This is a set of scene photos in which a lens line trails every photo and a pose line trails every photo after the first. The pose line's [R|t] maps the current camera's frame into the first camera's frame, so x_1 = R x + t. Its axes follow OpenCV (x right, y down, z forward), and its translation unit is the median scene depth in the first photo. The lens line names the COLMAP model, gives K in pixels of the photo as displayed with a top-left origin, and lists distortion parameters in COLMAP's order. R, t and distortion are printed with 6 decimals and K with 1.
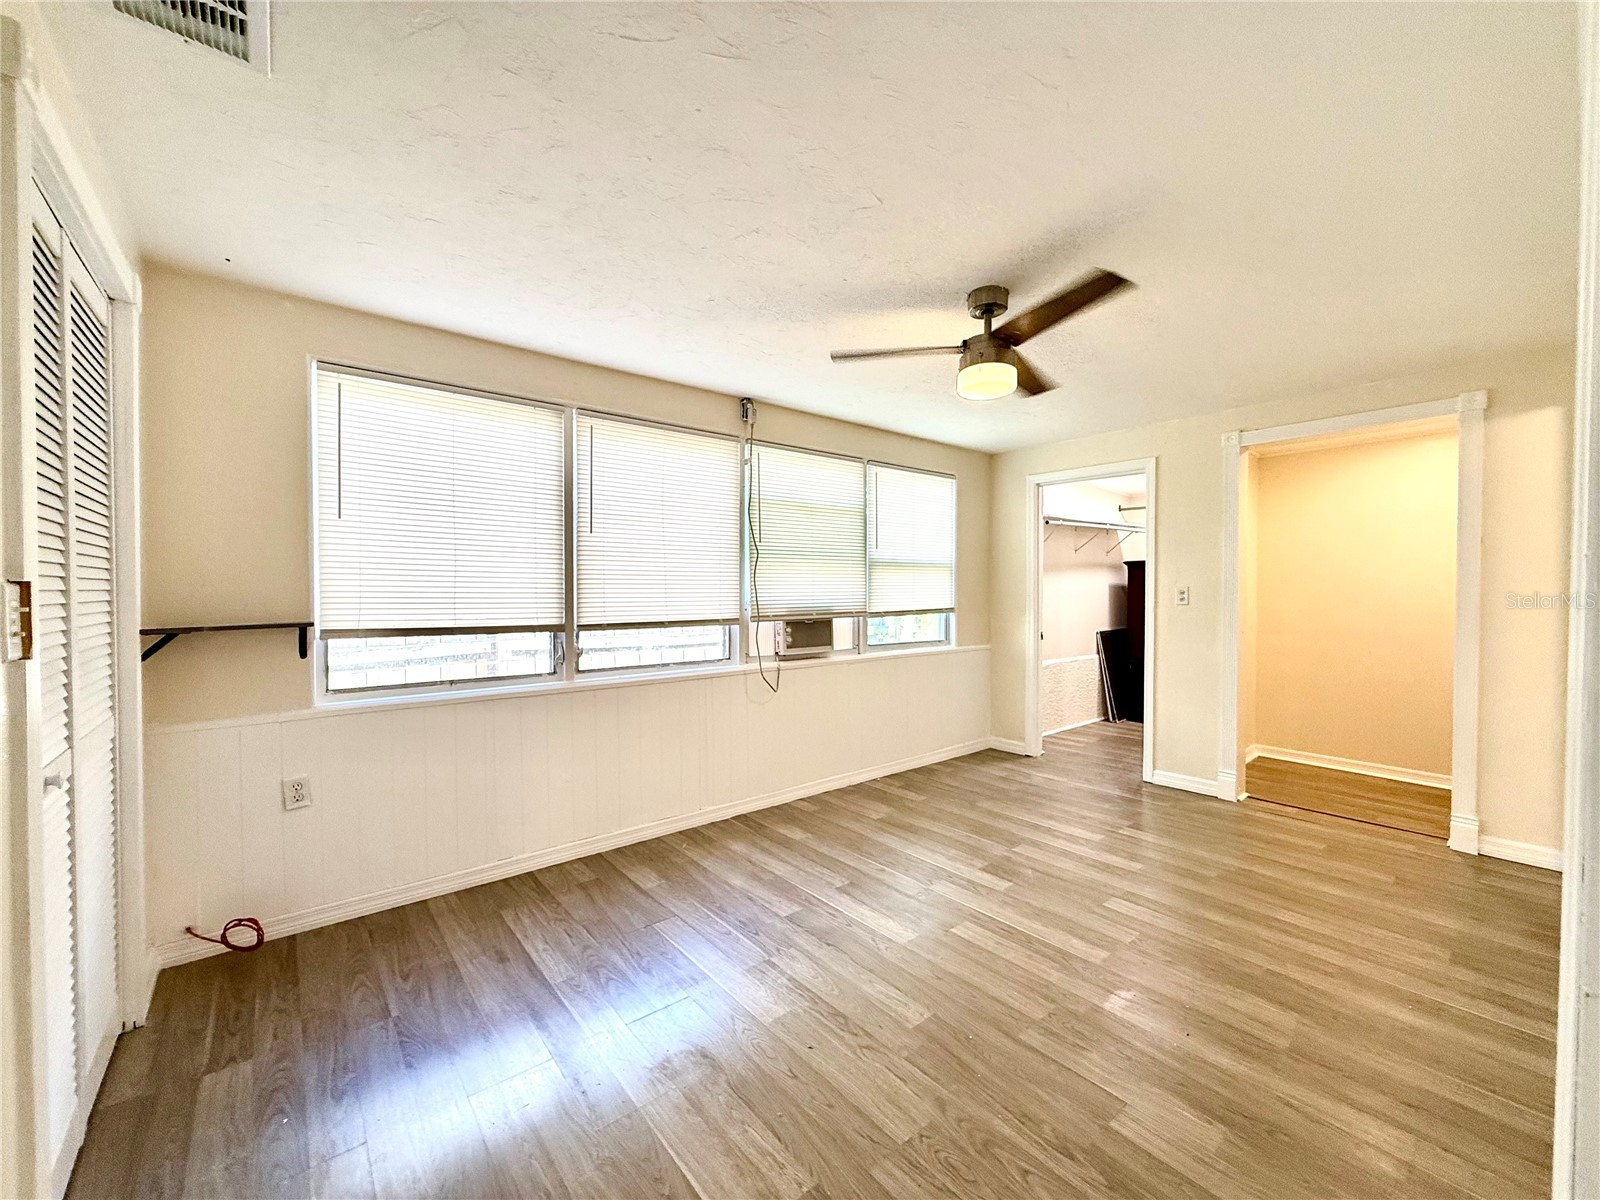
lens RADIAL K [[635.8, 0, 799.5], [0, 635.8, 596.5], [0, 0, 1]] dist [-0.000283, 0.000374]
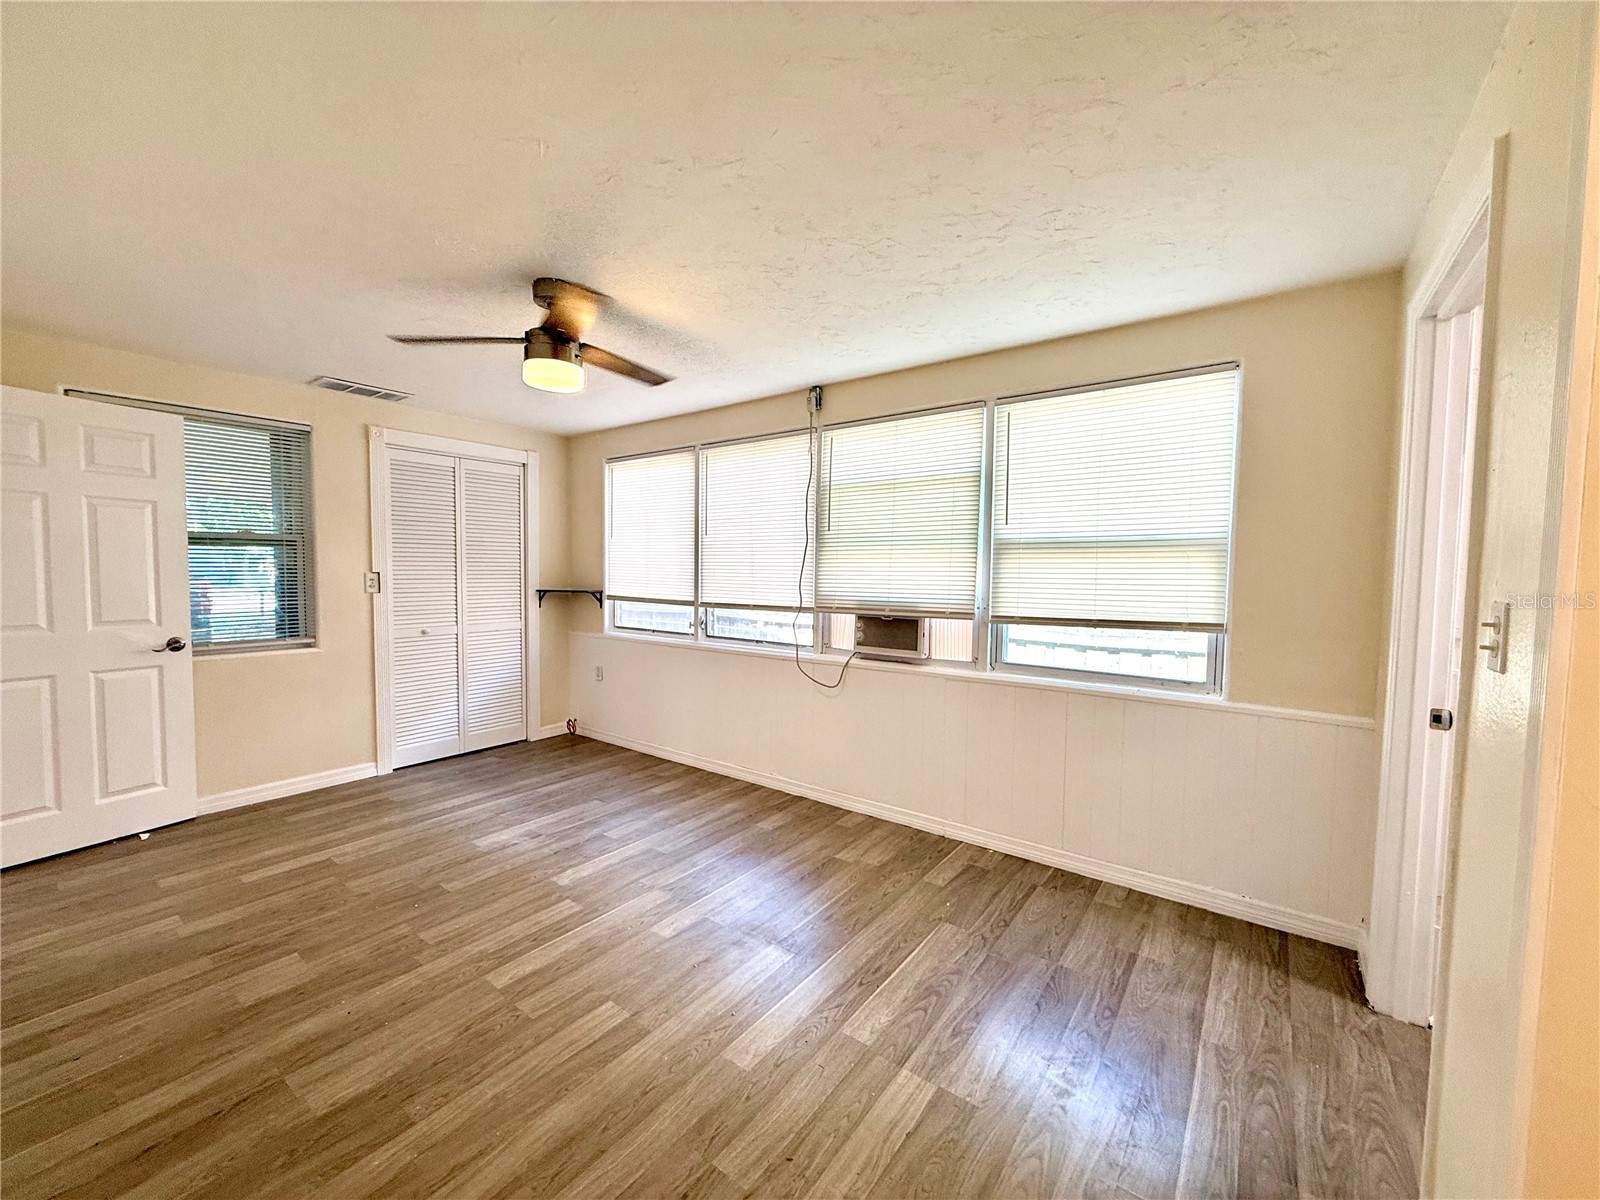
lens RADIAL K [[635.8, 0, 791.5], [0, 635.8, 598.8], [0, 0, 1]] dist [-0.000283, 0.000374]
pose [[0.236227, 0.047796, -0.970522, 0.880862], [-0.021852, 0.998798, 0.043870, -0.023411], [0.971452, 0.010844, 0.236988, 0.726590]]
